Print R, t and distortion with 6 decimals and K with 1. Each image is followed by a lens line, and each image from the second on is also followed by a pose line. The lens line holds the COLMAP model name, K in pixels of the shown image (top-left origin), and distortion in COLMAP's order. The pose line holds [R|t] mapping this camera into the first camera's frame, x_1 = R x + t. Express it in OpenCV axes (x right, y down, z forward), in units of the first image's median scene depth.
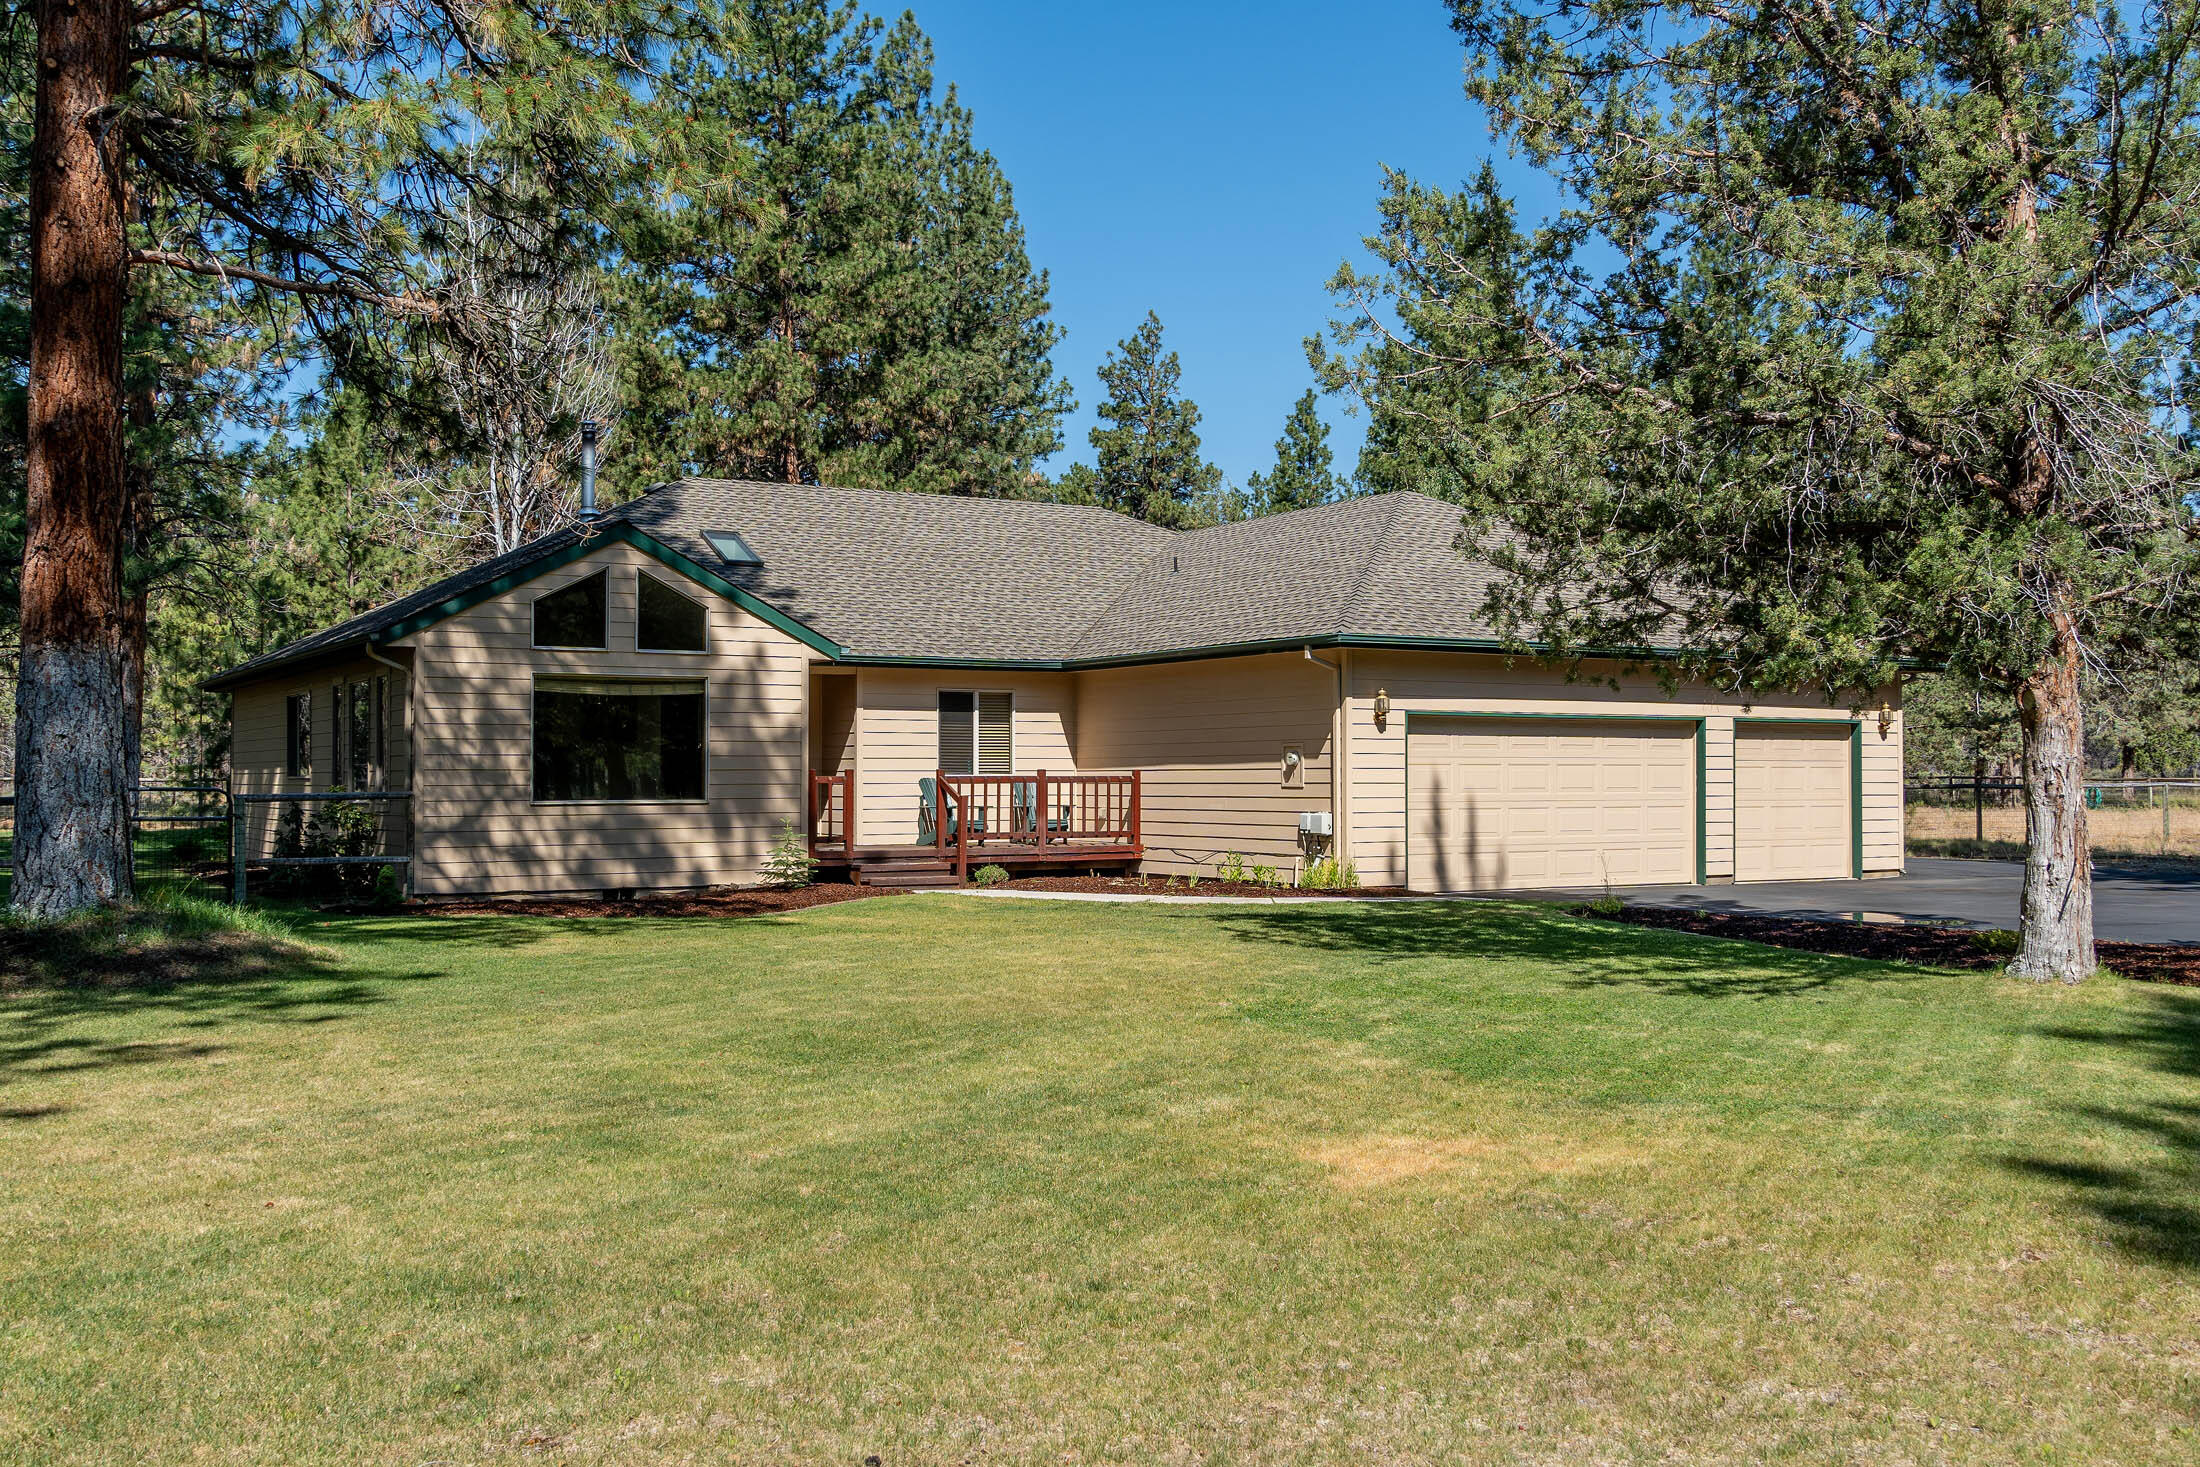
lens RADIAL K [[2170.9, 0, 1110.9], [0, 2170.9, 739.4], [0, 0, 1]] dist [0.070202, 0.000000]
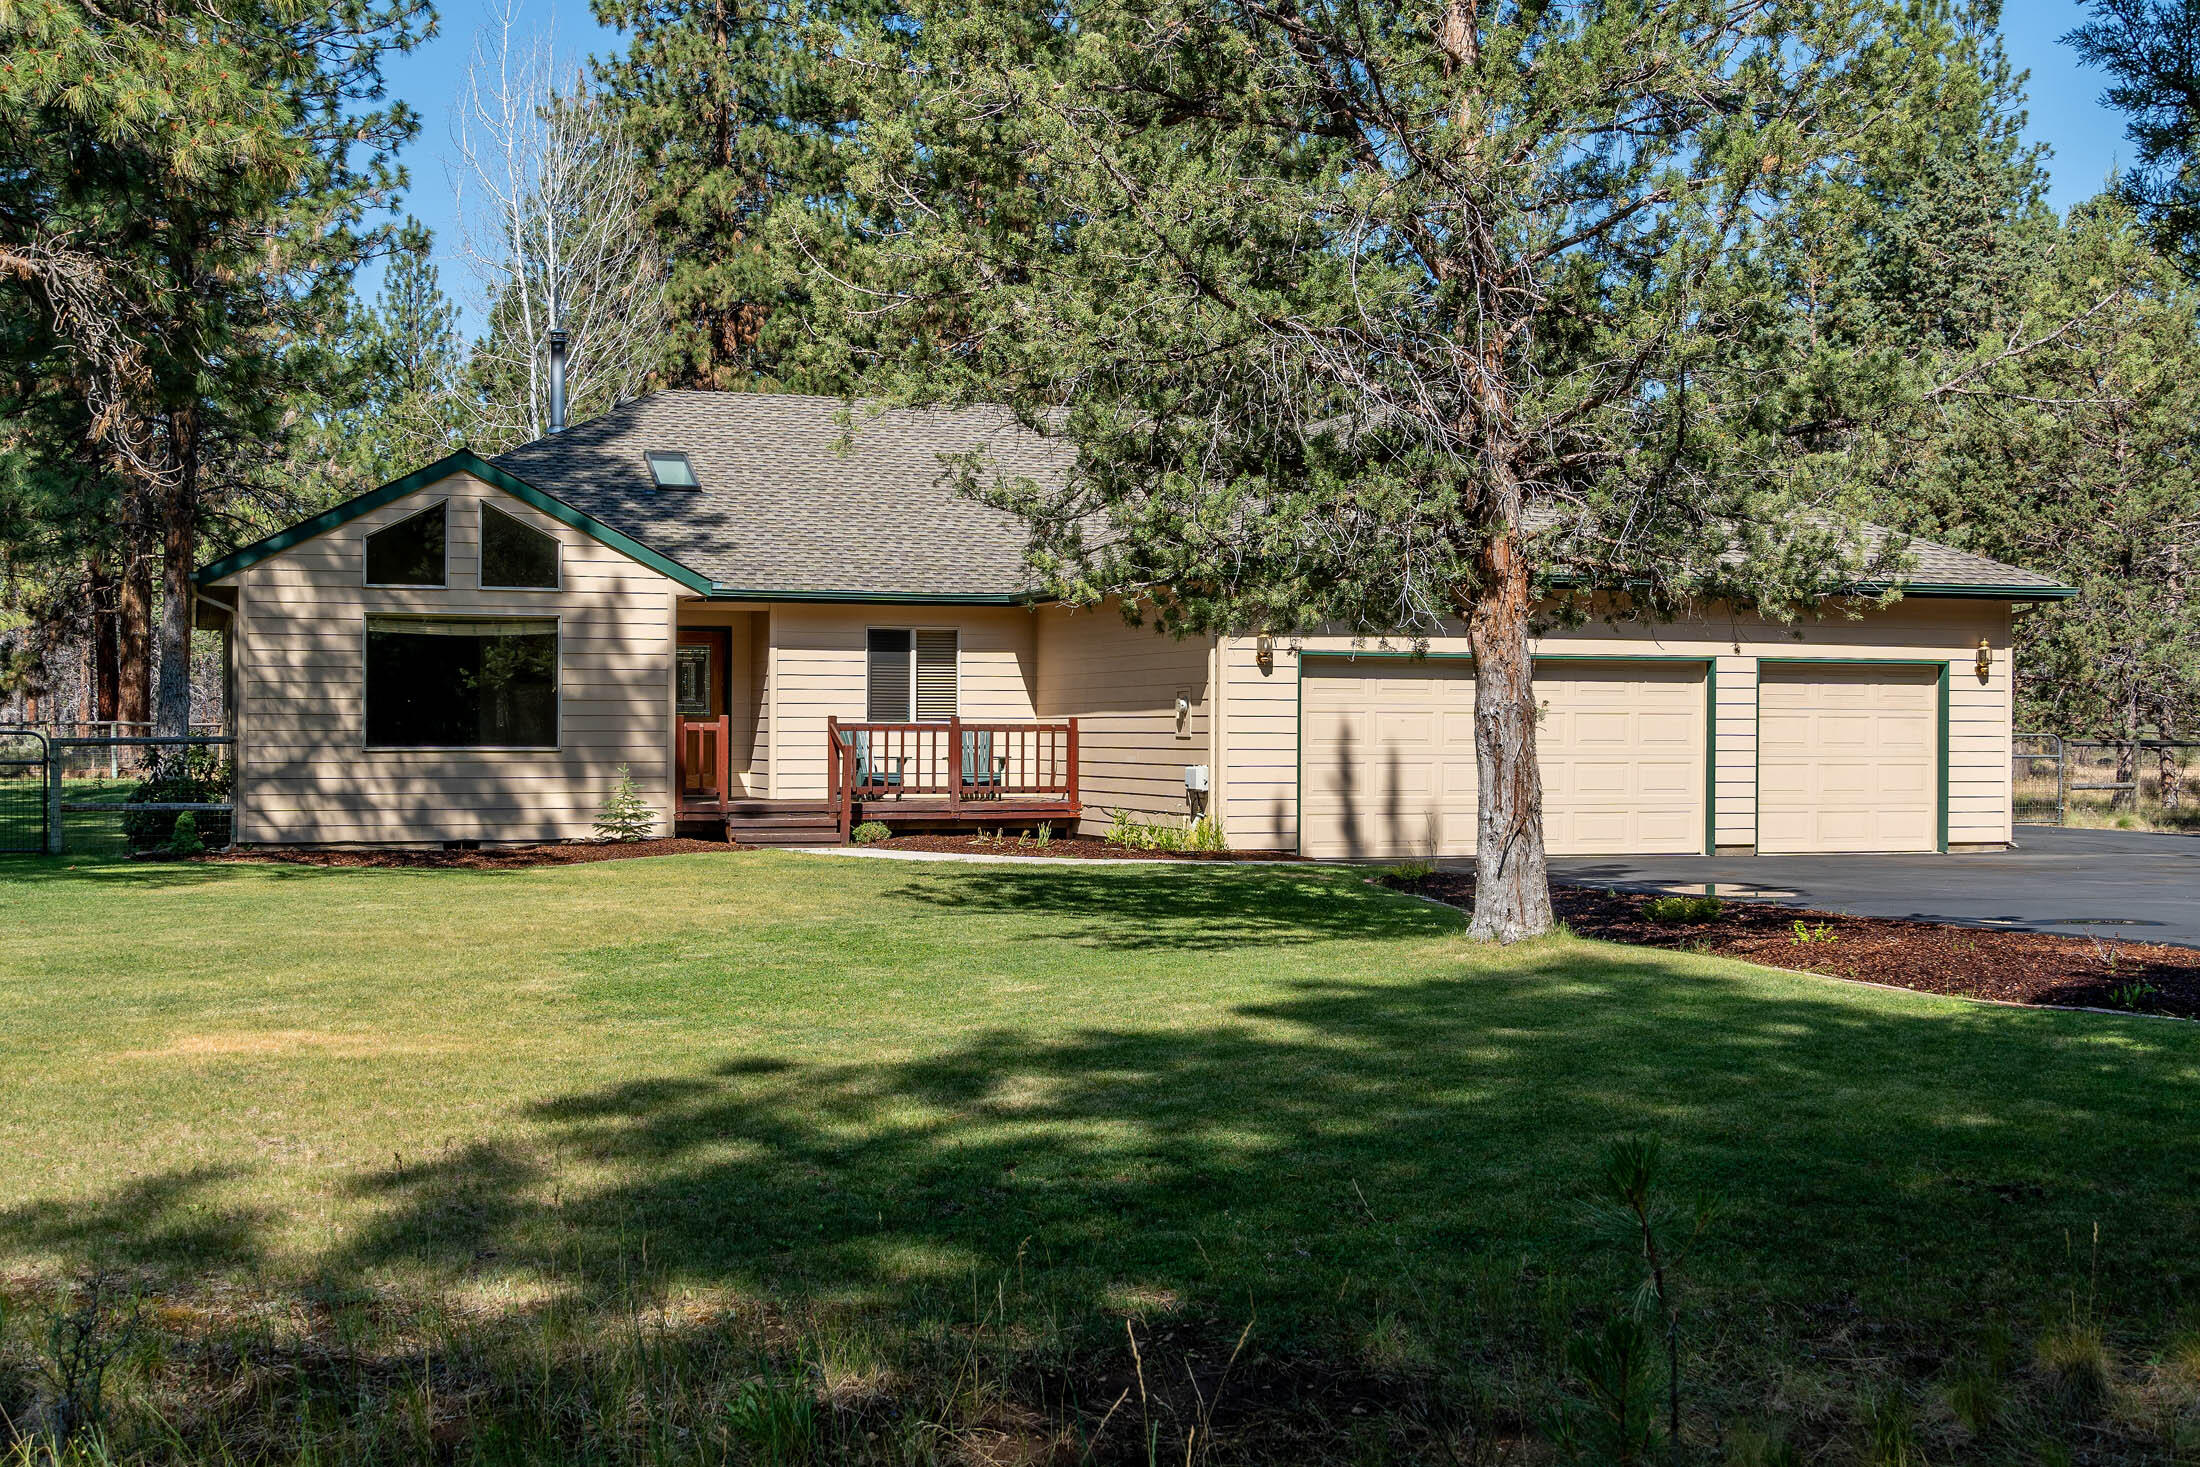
lens RADIAL K [[2852.2, 0, 1098.4], [0, 2852.2, 755.7], [0, 0, 1]] dist [0.080326, 0.000000]
pose [[0.975142, 0.007147, -0.221464, 0.284060], [-0.001572, 0.999678, 0.025337, 0.000124], [0.221573, -0.024359, 0.974839, -0.132162]]
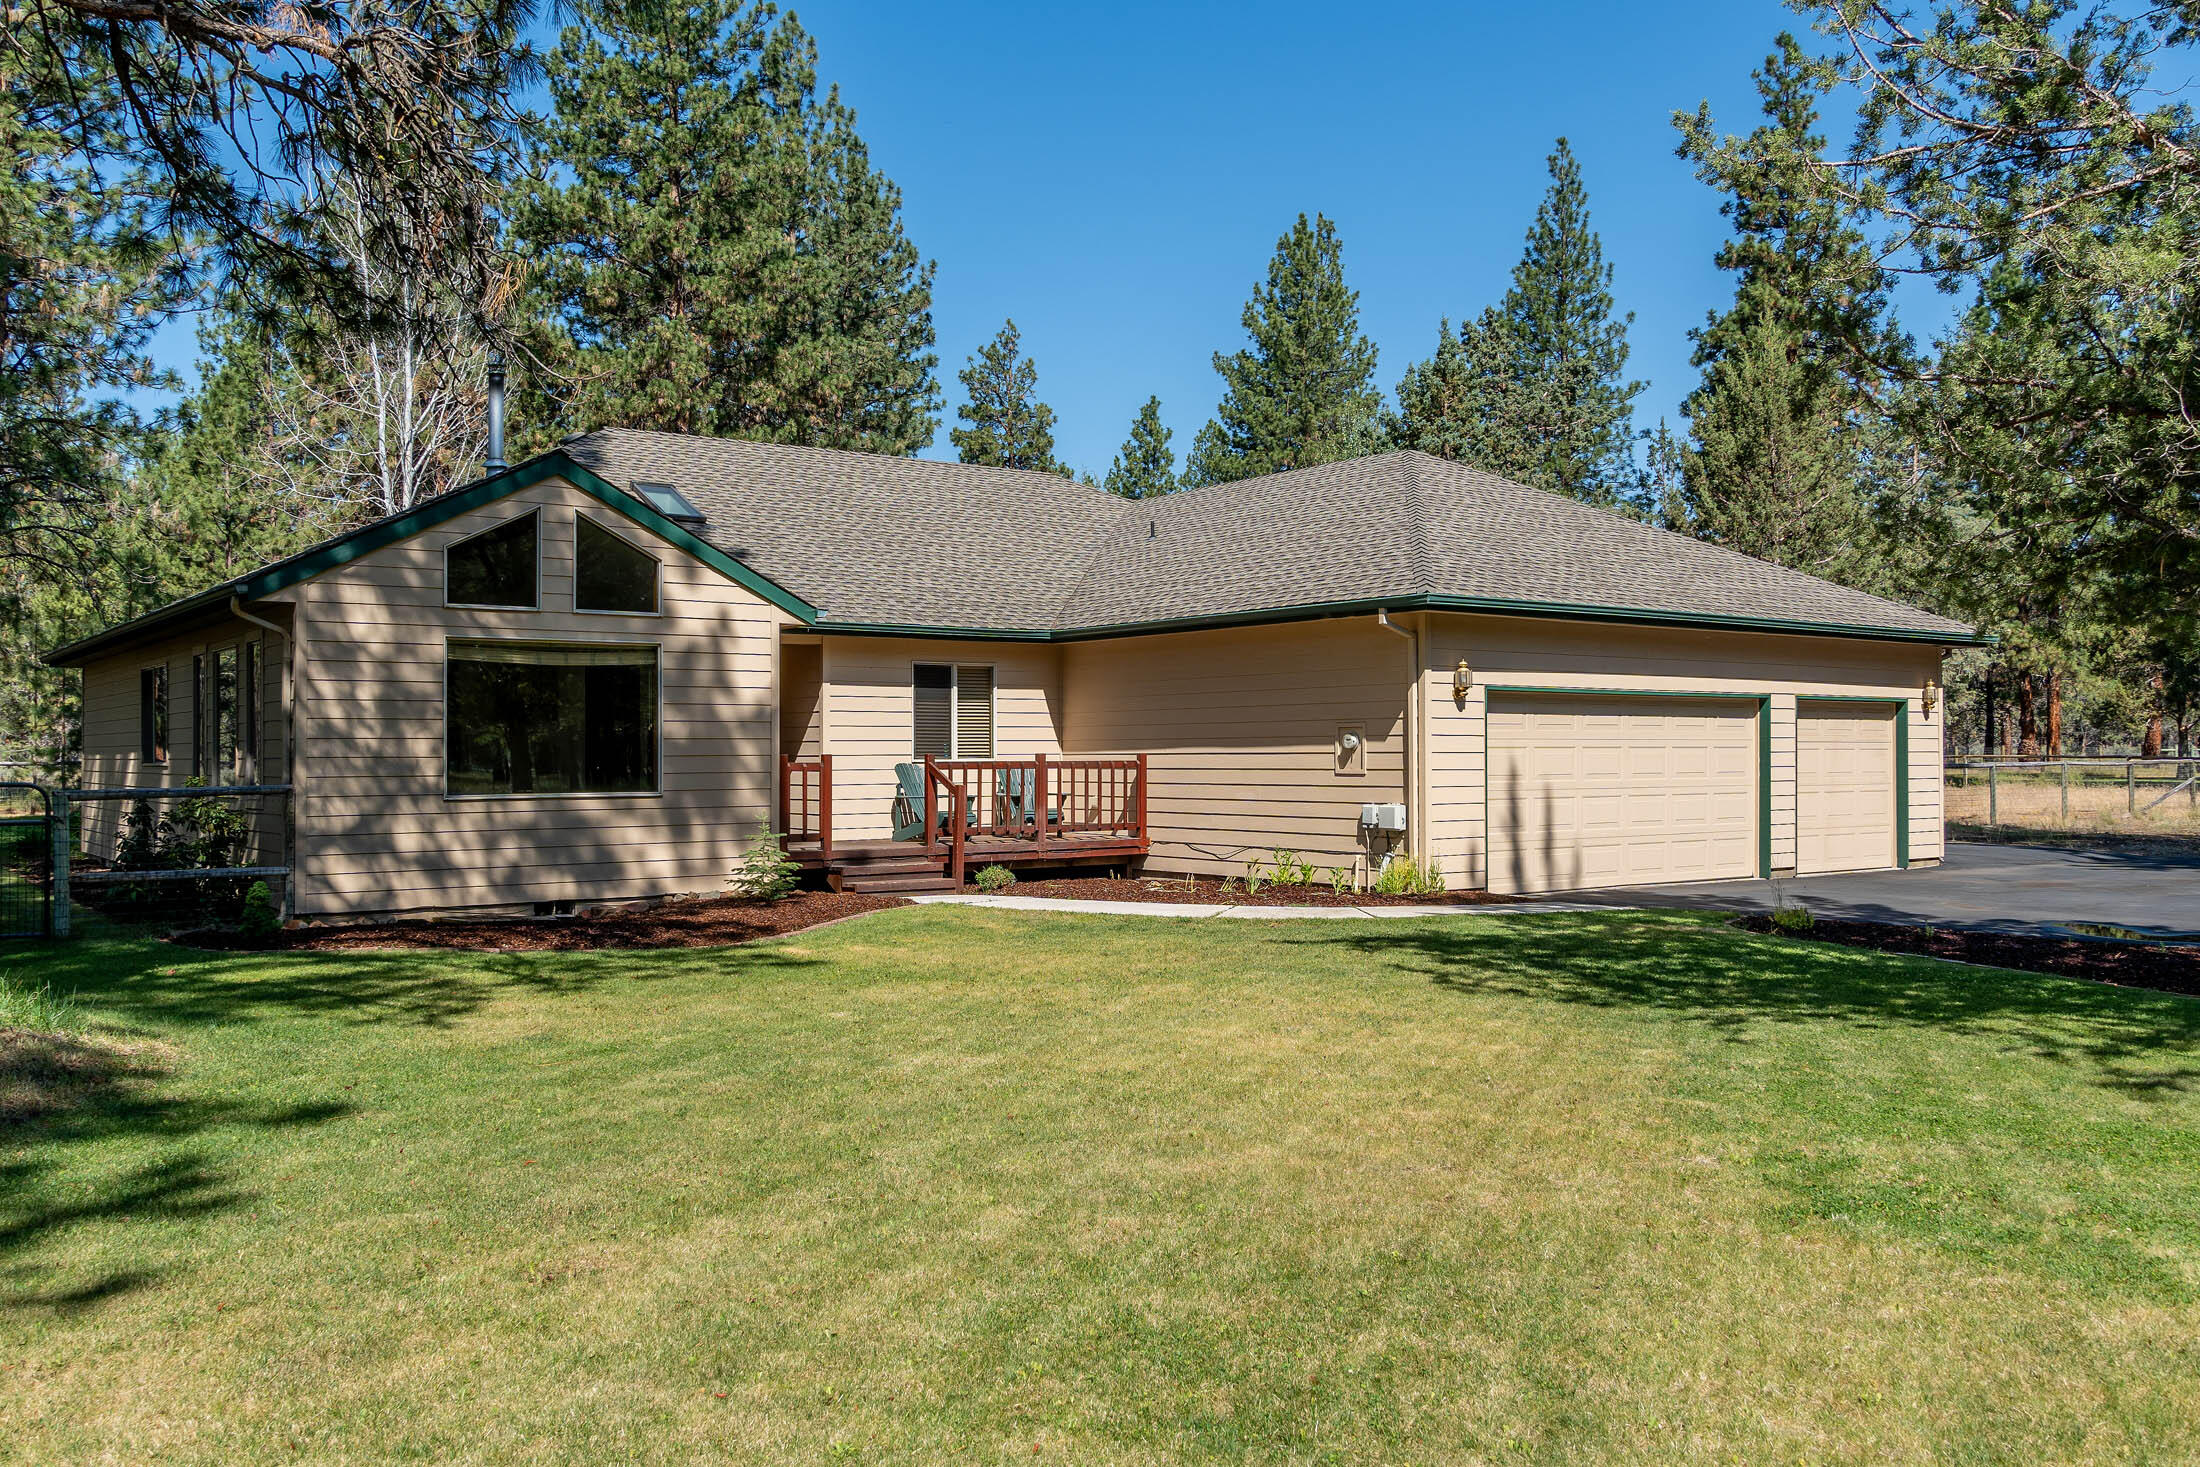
lens RADIAL K [[1855.8, 0, 1097.3], [0, 1855.8, 735.3], [0, 0, 1]] dist [0.024946, 0.013715]
pose [[0.995250, -0.001946, 0.097332, -0.081249], [0.001180, 0.999968, 0.007930, 0.000488], [-0.097345, -0.007777, 0.995220, 0.255781]]
